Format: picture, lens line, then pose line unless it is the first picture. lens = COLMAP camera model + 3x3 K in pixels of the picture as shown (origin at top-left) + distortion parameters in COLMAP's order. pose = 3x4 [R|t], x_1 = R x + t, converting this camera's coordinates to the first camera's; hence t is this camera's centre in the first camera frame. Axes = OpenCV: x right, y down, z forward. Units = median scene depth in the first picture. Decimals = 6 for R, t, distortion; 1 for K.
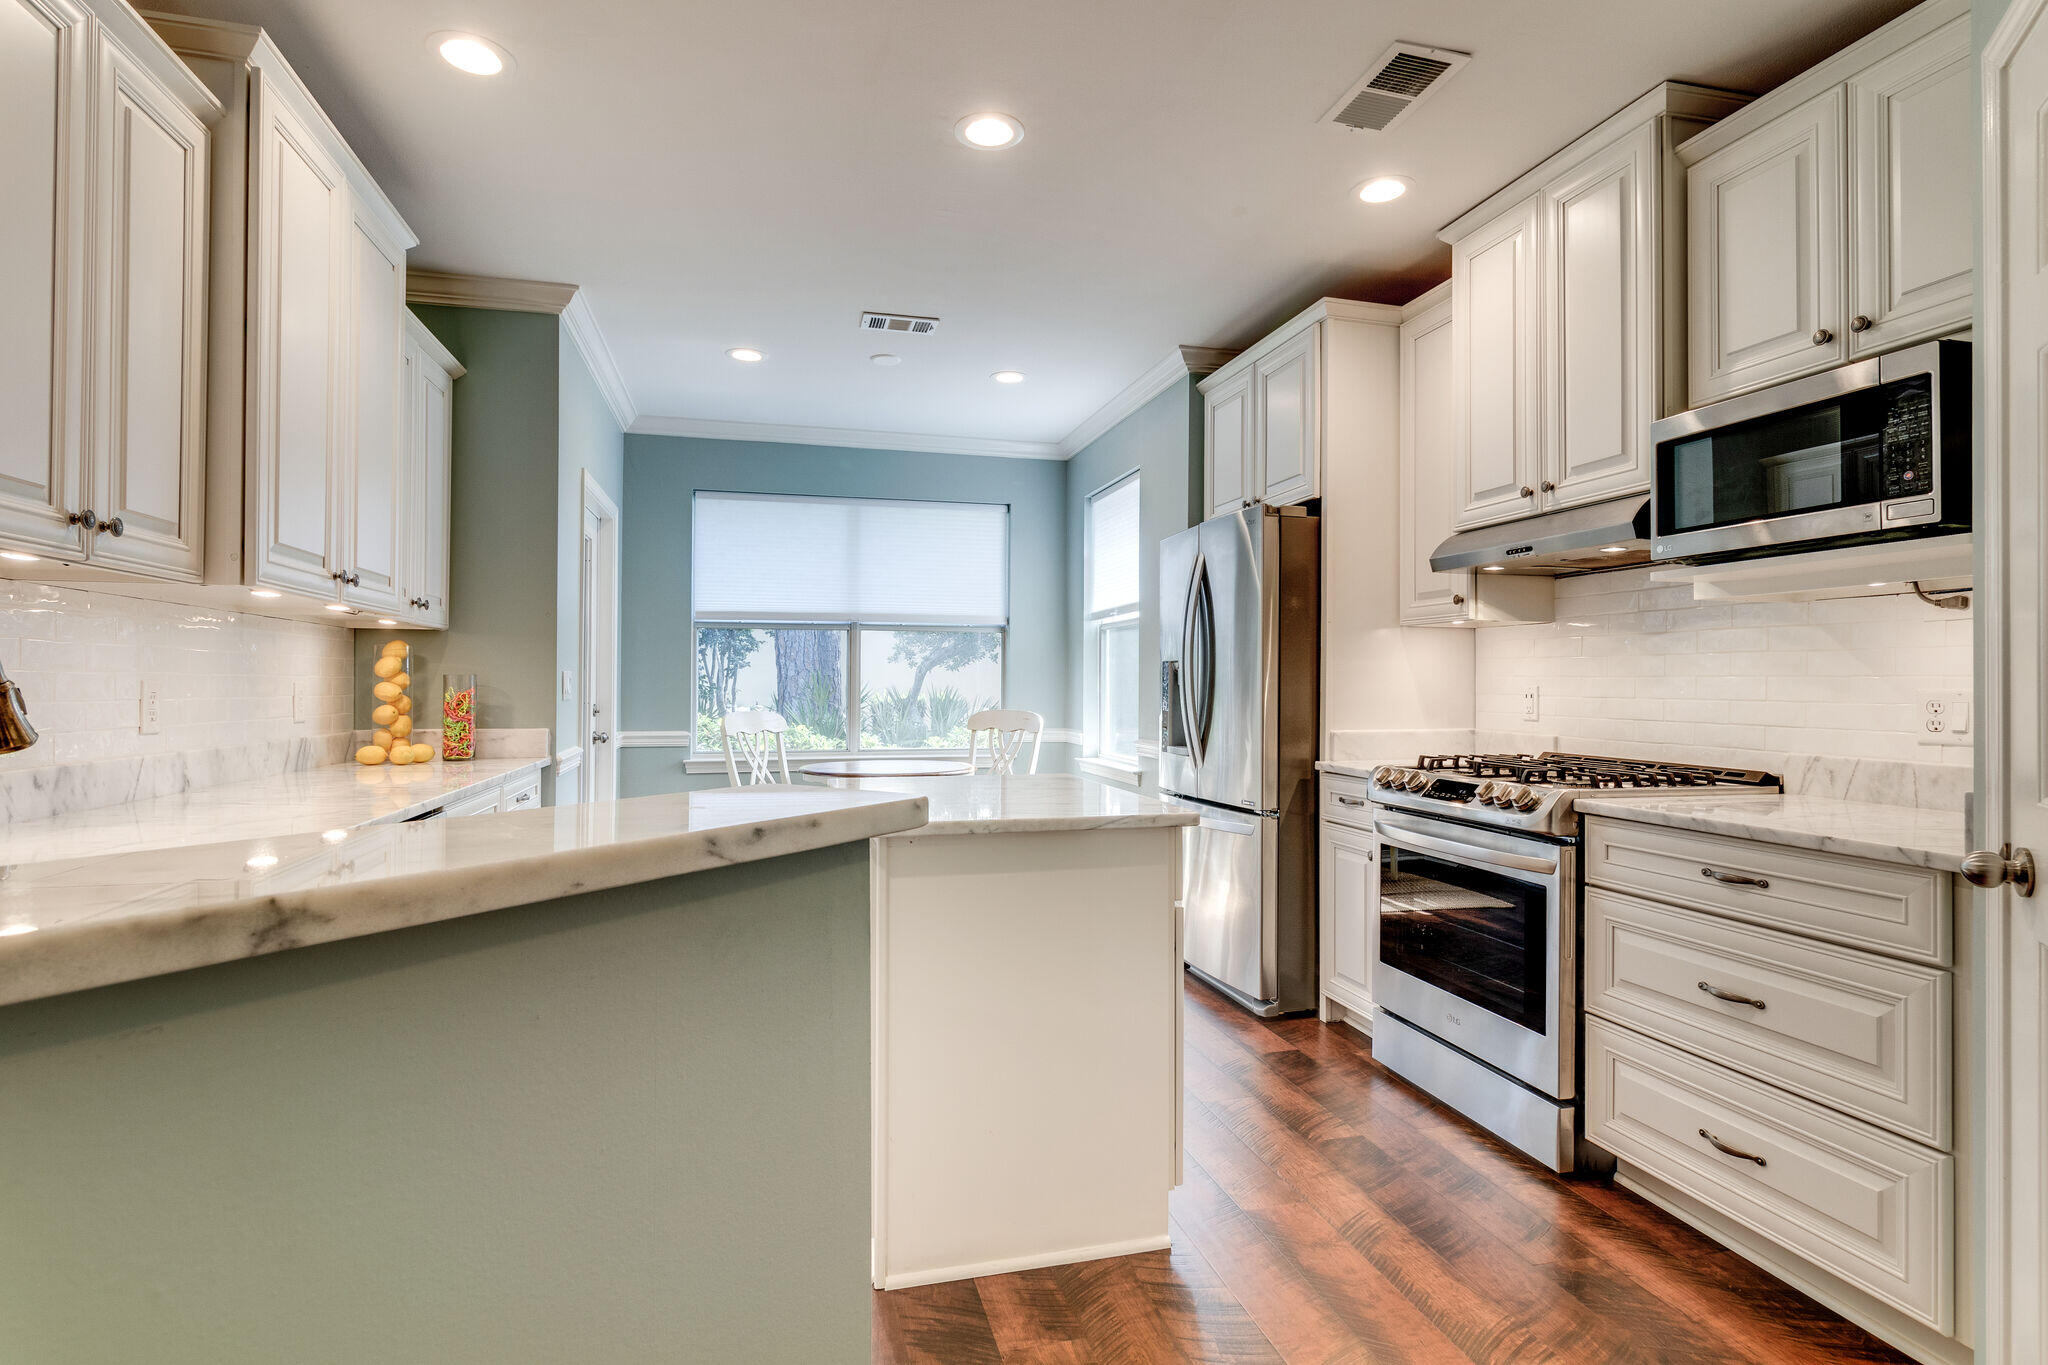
lens RADIAL K [[1011.4, 0, 1030.9], [0, 1011.4, 689.3], [0, 0, 1]] dist [0.008272, -0.001884]
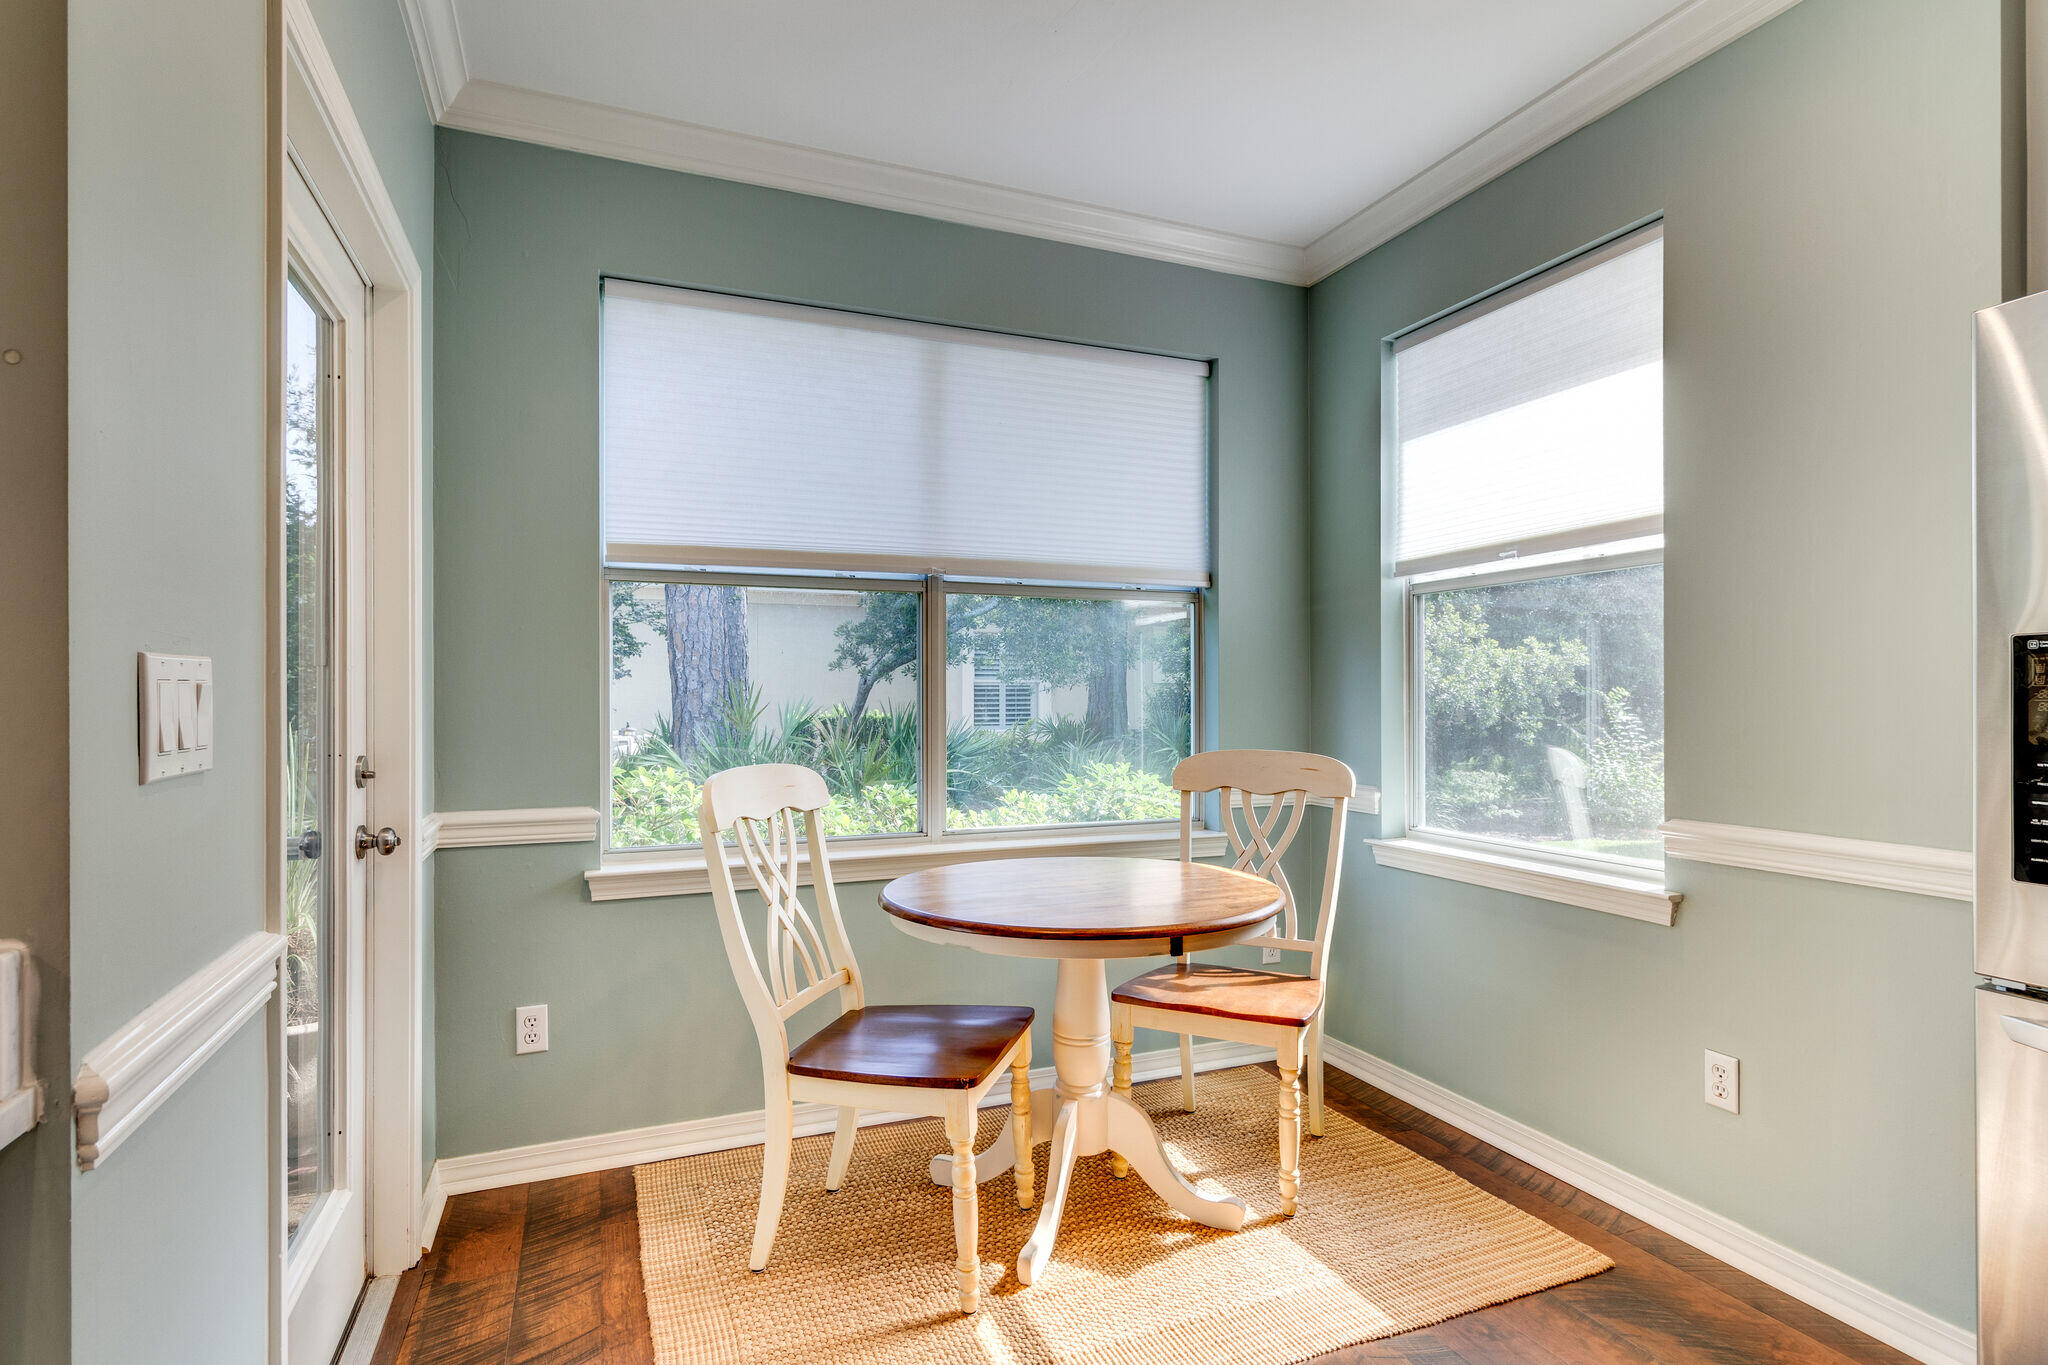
lens RADIAL K [[1011.4, 0, 1023.1], [0, 1011.4, 700.9], [0, 0, 1]] dist [0.008272, -0.001884]
pose [[0.991041, -0.006542, 0.133400, -0.347105], [0.006763, 0.999976, -0.001202, -0.007048], [-0.133389, 0.002094, 0.991062, 0.873560]]
